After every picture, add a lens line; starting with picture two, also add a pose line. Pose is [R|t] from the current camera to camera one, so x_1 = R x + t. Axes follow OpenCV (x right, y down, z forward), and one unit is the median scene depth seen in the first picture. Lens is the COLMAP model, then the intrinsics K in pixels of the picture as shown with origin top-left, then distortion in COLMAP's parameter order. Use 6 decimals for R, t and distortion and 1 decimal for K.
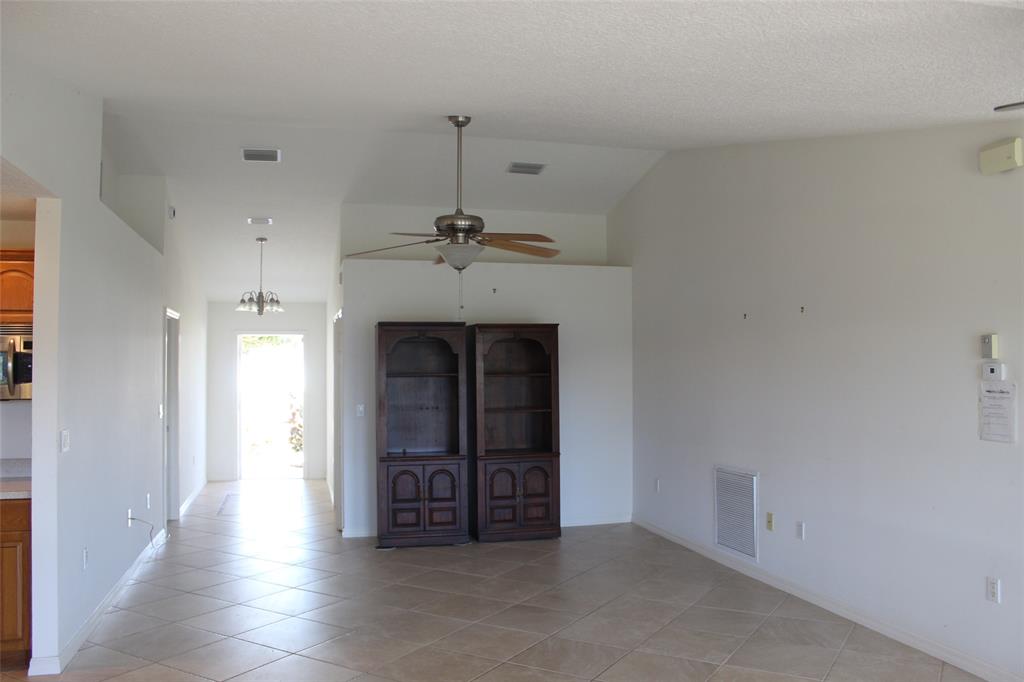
lens RADIAL K [[860.6, 0, 512.0], [0, 860.6, 341.0], [0, 0, 1]] dist [-0.243598, 0.229113]
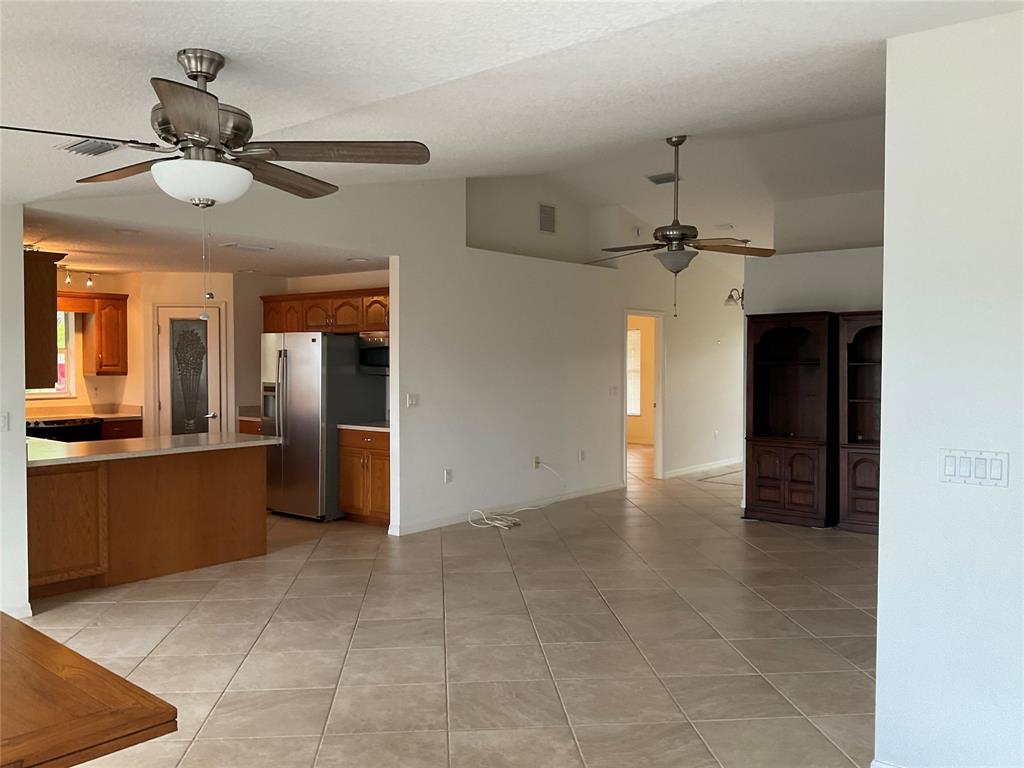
lens RADIAL K [[855.0, 0, 512.0], [0, 855.0, 384.0], [0, 0, 1]] dist [0.041019, 0.000453]
pose [[0.553427, 0.032779, -0.832252, 0.787304], [0.023707, 0.998201, 0.055079, -0.001906], [0.832560, -0.050212, 0.551654, 0.160762]]
